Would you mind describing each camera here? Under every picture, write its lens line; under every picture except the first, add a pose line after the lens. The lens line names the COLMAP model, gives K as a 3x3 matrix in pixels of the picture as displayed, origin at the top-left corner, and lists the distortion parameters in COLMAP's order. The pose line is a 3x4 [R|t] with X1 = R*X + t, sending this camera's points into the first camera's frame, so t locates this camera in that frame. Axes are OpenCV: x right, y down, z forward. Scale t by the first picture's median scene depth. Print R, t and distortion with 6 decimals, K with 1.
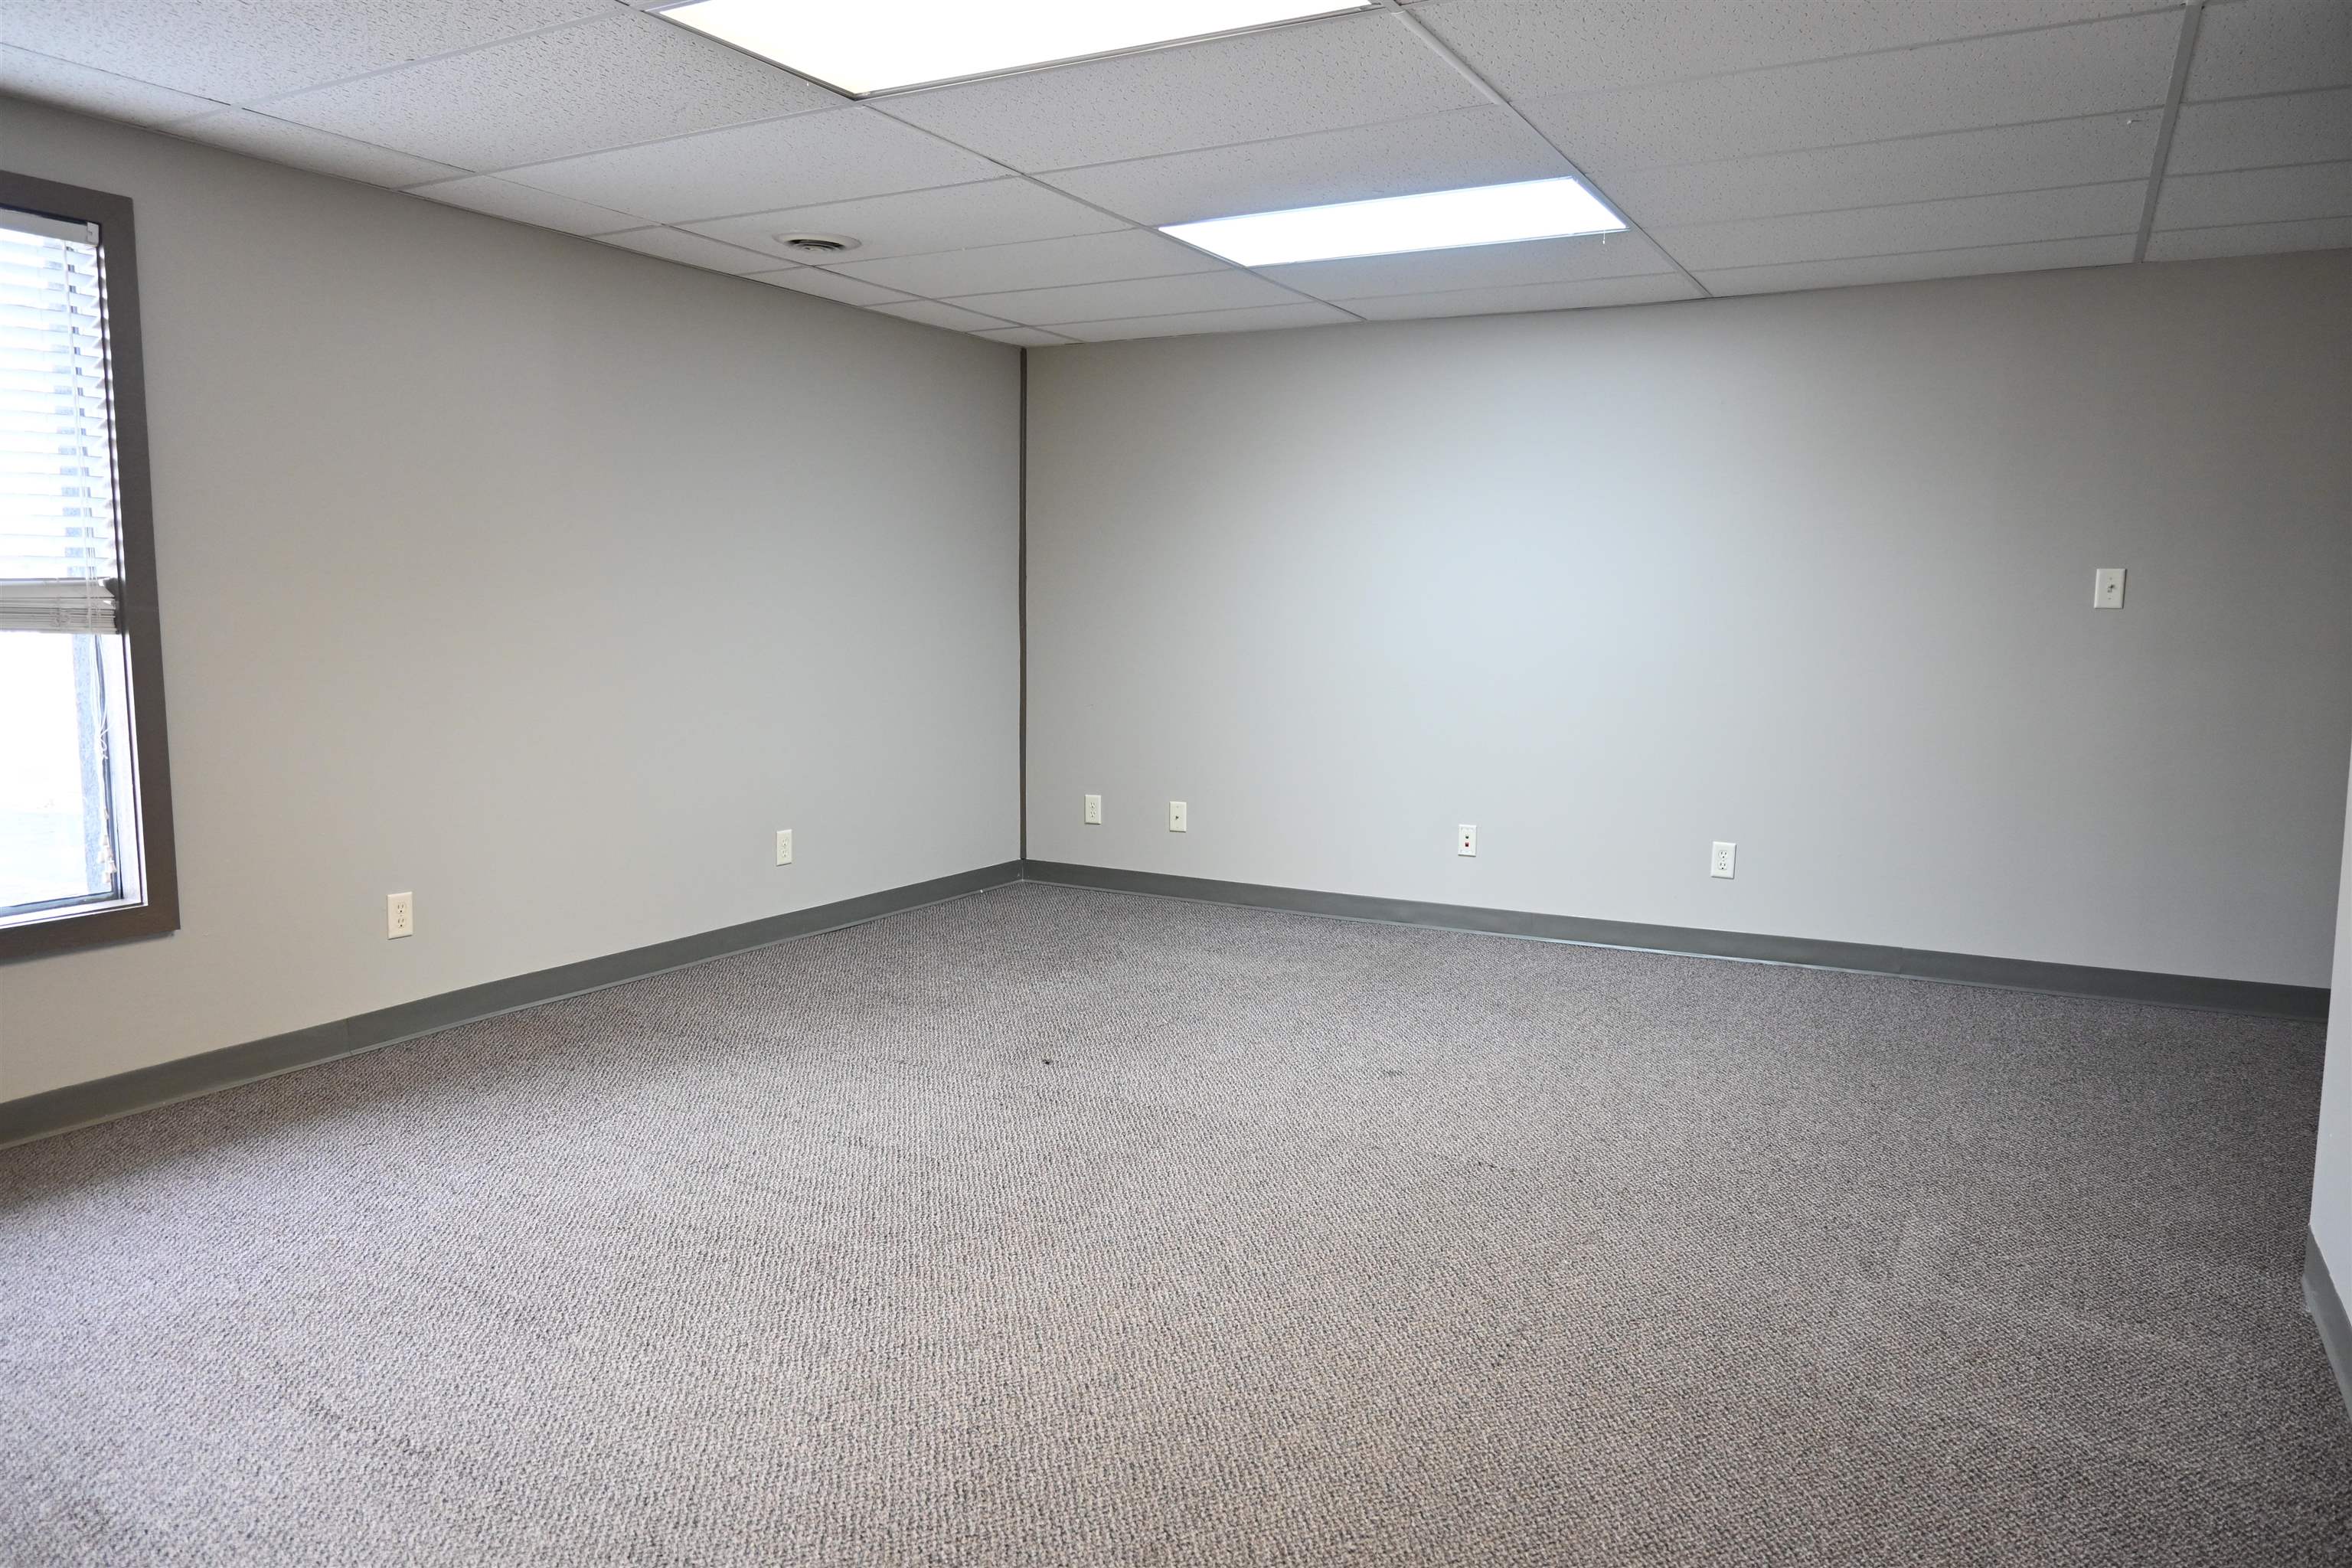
lens RADIAL K [[1596.0, 0, 1176.0], [0, 1596.0, 784.0], [0, 0, 1]] dist [0.002517, -0.000690]
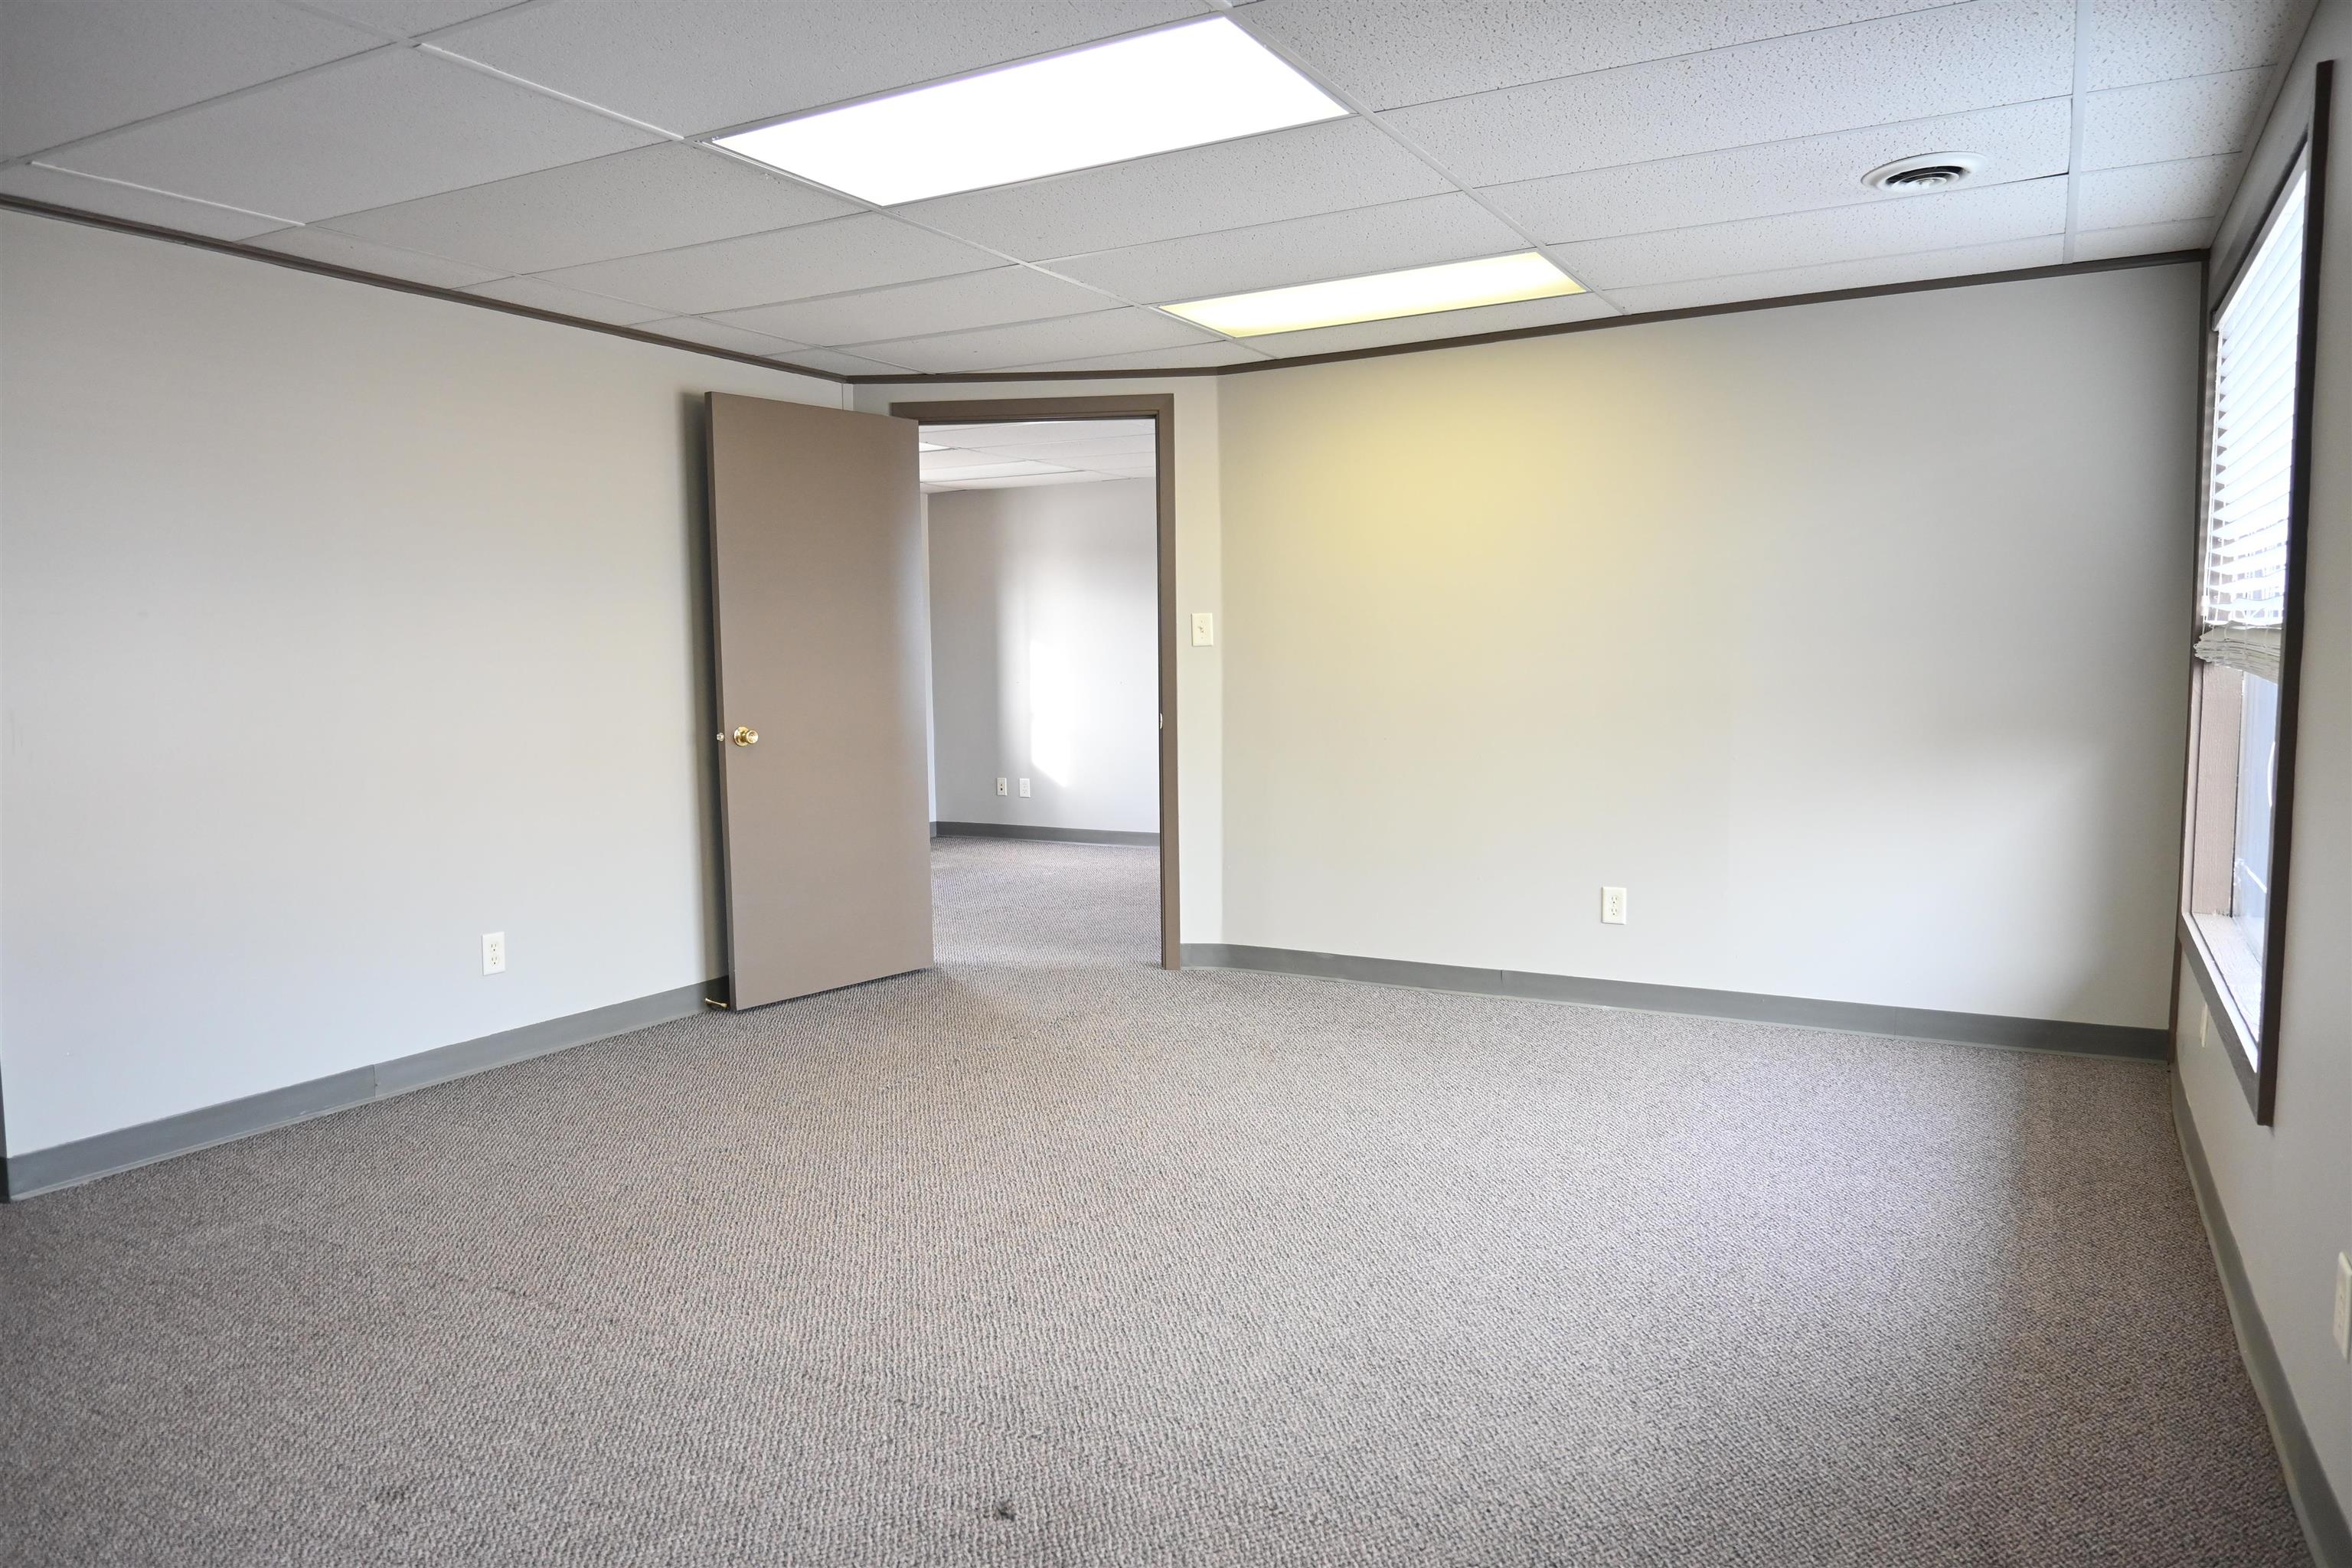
lens RADIAL K [[1596.0, 0, 1176.0], [0, 1596.0, 784.0], [0, 0, 1]] dist [0.002517, -0.000690]
pose [[-0.999856, 0.015633, -0.006546, -0.144070], [0.014078, 0.981122, 0.192878, -0.171230], [0.009438, 0.192758, -0.981201, 1.494862]]
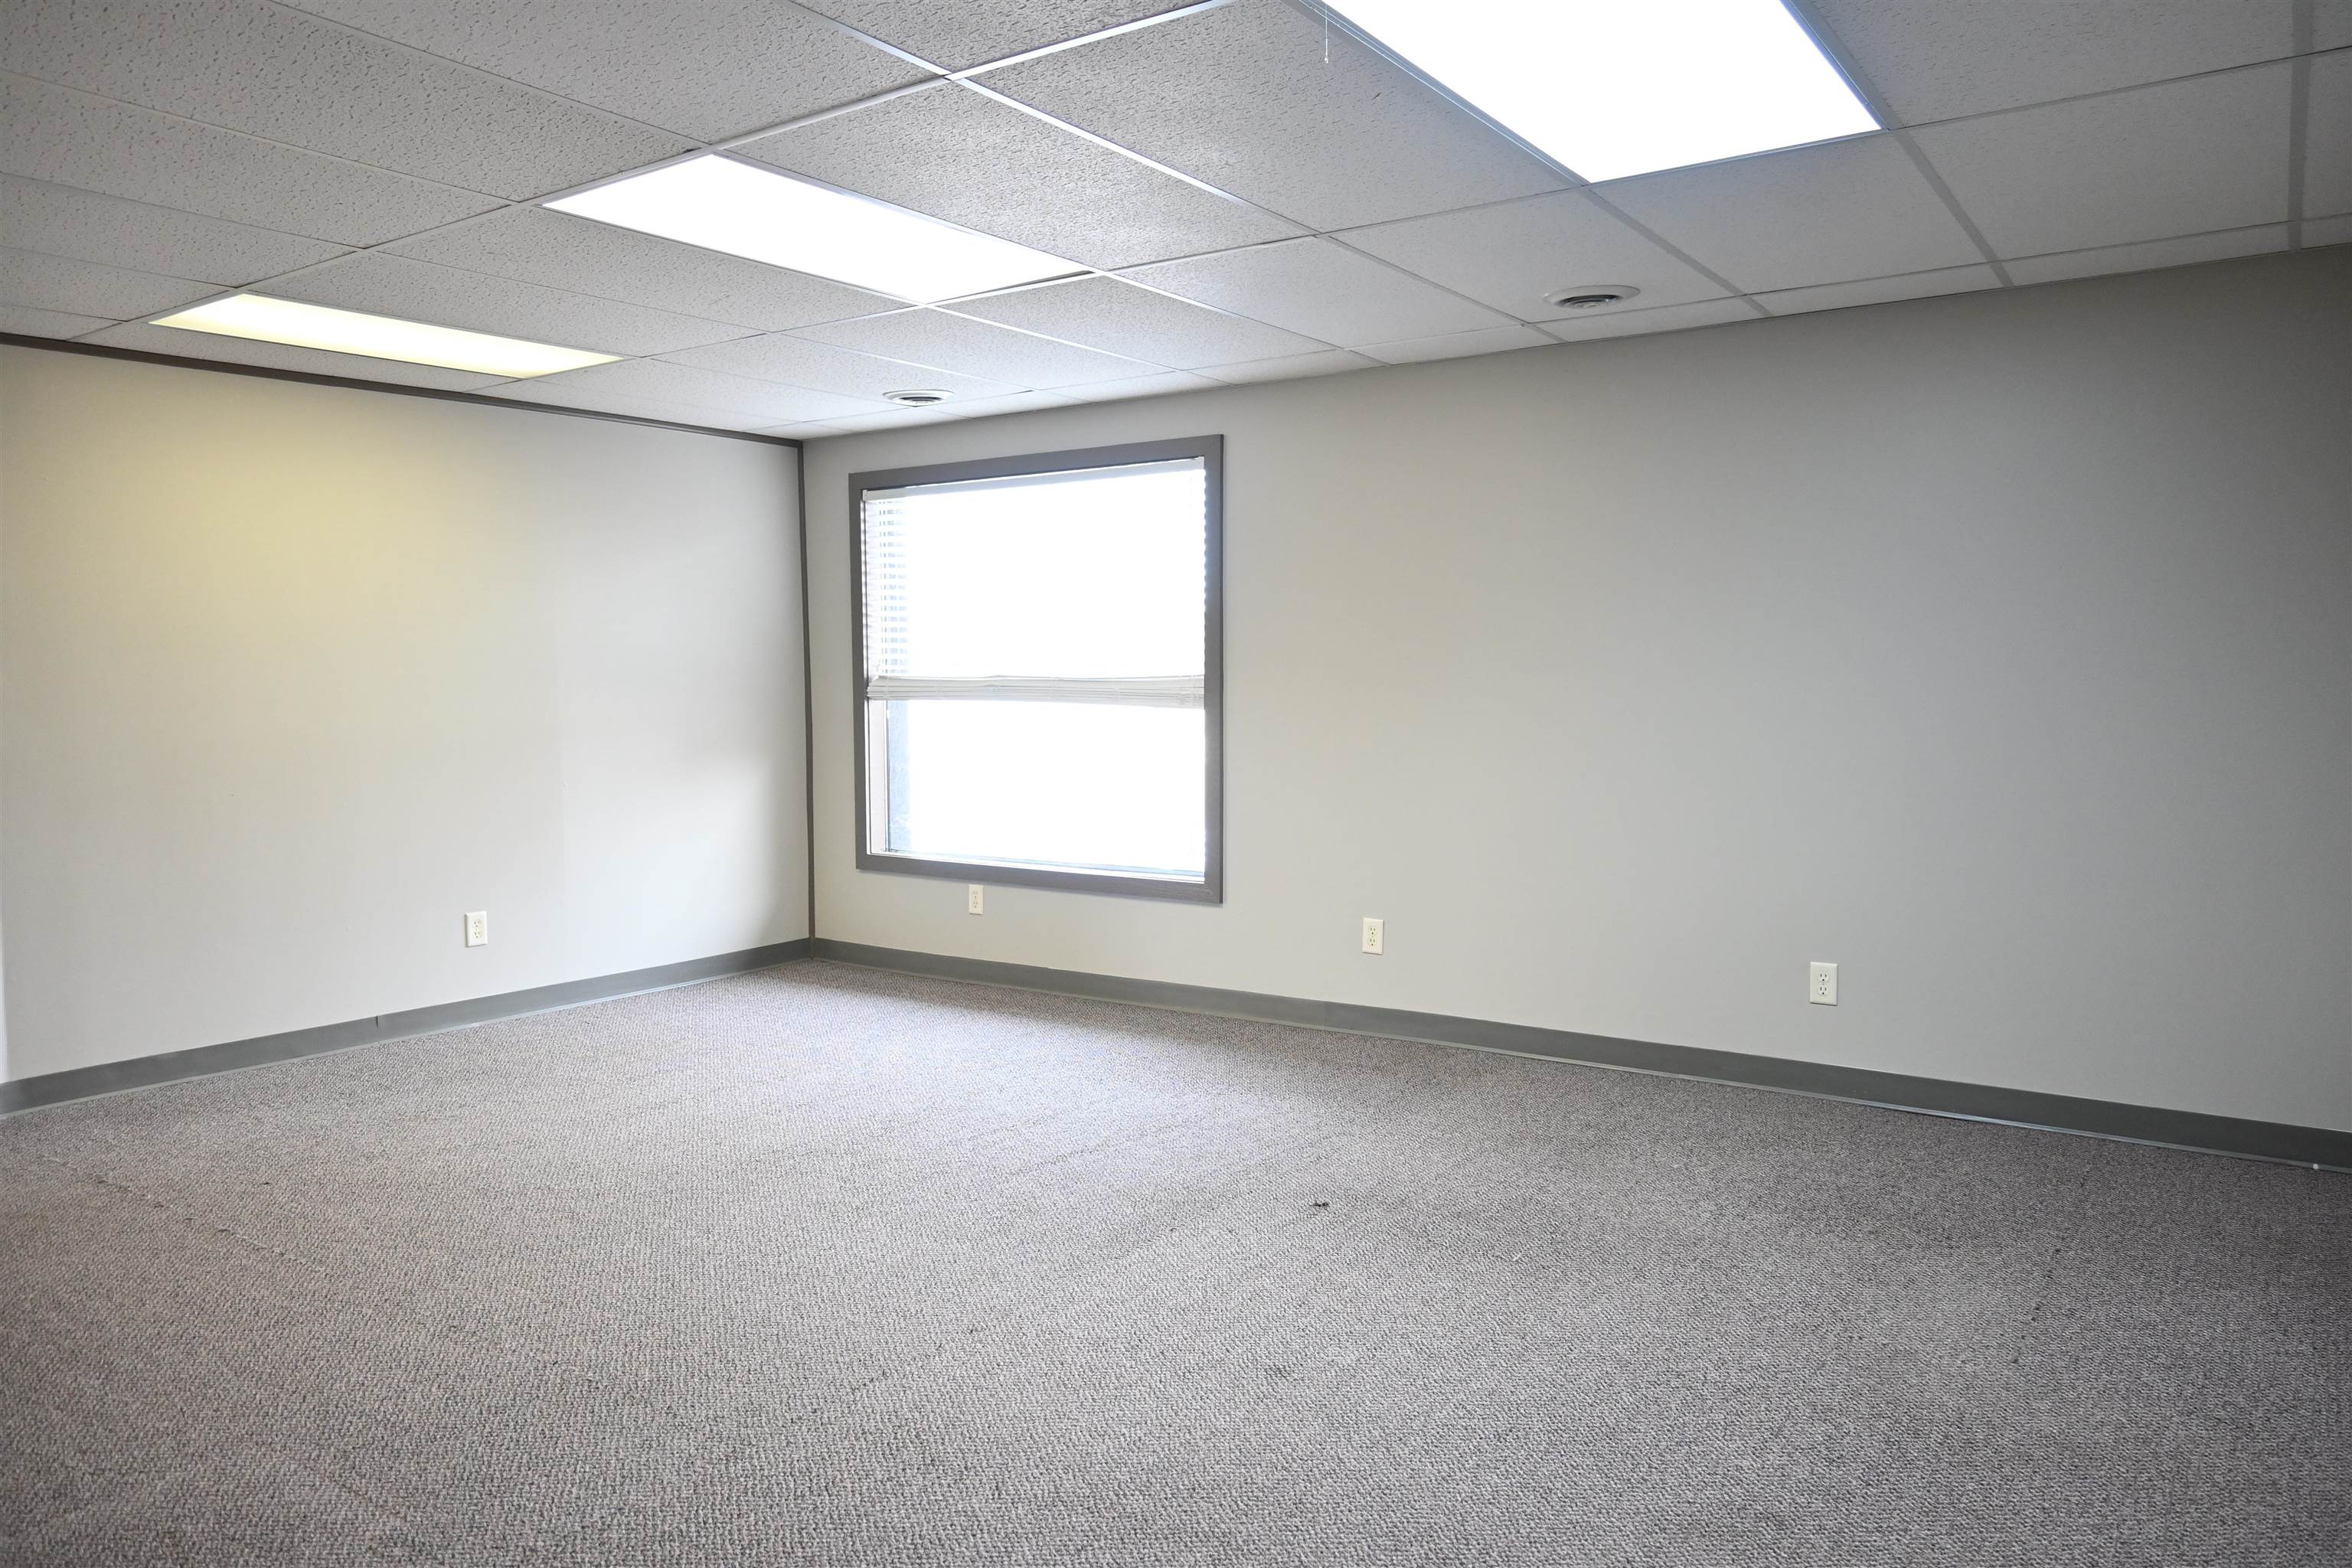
lens RADIAL K [[1596.0, 0, 1176.0], [0, 1596.0, 784.0], [0, 0, 1]] dist [0.002517, -0.000690]
pose [[-0.076657, 0.069466, -0.994635, 0.812023], [-0.106208, 0.991325, 0.077420, -0.123917], [0.991385, 0.111573, -0.068614, 0.961765]]
